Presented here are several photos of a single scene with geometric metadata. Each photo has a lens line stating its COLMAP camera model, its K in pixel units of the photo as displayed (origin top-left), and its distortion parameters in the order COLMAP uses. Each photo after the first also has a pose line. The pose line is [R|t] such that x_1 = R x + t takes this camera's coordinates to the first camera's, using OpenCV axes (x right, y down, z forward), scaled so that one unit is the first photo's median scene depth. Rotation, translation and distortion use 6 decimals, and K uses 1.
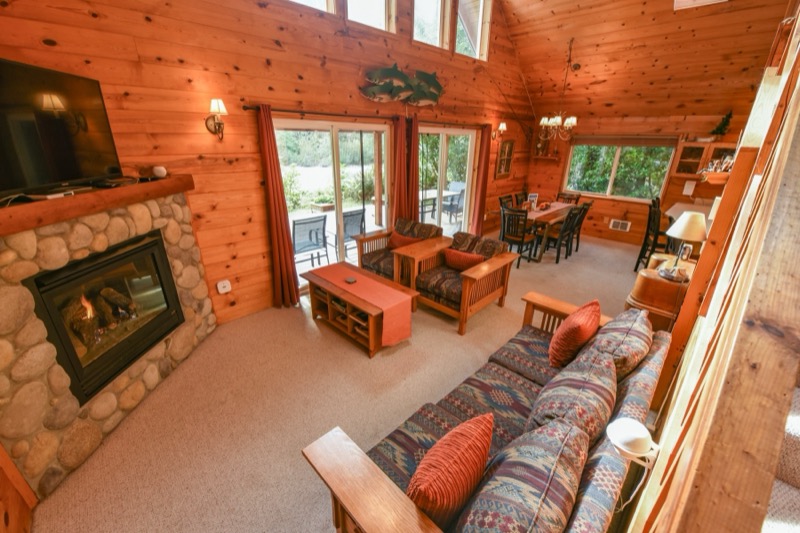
lens RADIAL K [[320.2, 0, 398.3], [0, 320.2, 267.8], [0, 0, 1]] dist [-0.018559, -0.000094]
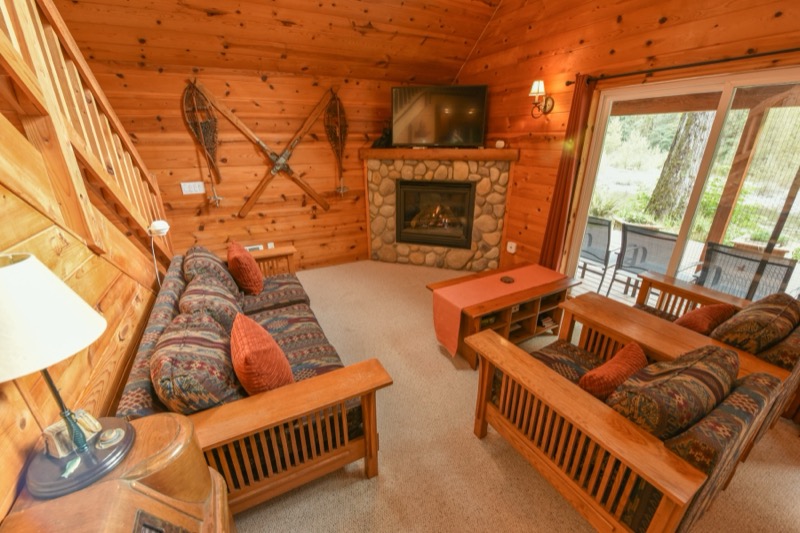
lens RADIAL K [[320.2, 0, 398.3], [0, 320.2, 267.8], [0, 0, 1]] dist [-0.018559, -0.000094]
pose [[-0.295422, 0.342700, -0.891786, 0.850232], [-0.351978, 0.828747, 0.435074, -0.316865], [0.888165, 0.442420, -0.124207, 1.052061]]
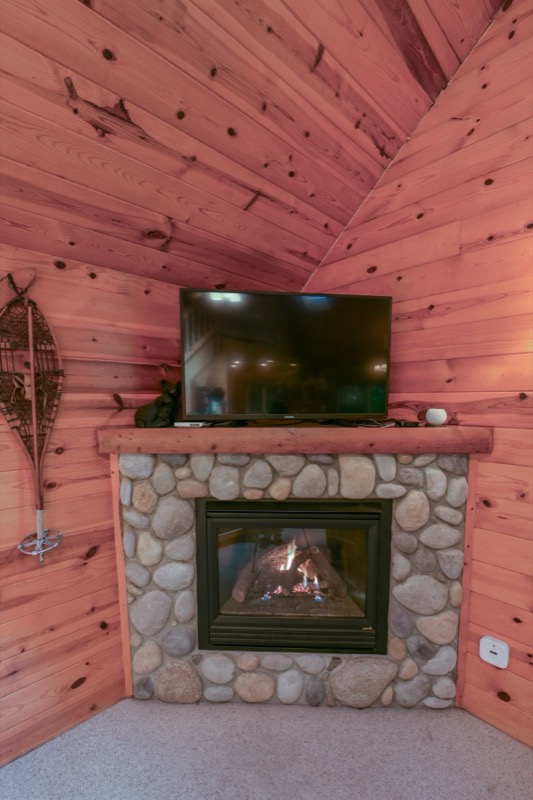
lens RADIAL K [[354.5, 0, 267.4], [0, 354.5, 434.5], [0, 0, 1]] dist [-0.019146, 0.000020]
pose [[-0.024689, 0.088142, -0.995802, -0.052629], [-0.364527, 0.926729, 0.091066, -0.219285], [0.930866, 0.365245, 0.009250, 0.721263]]
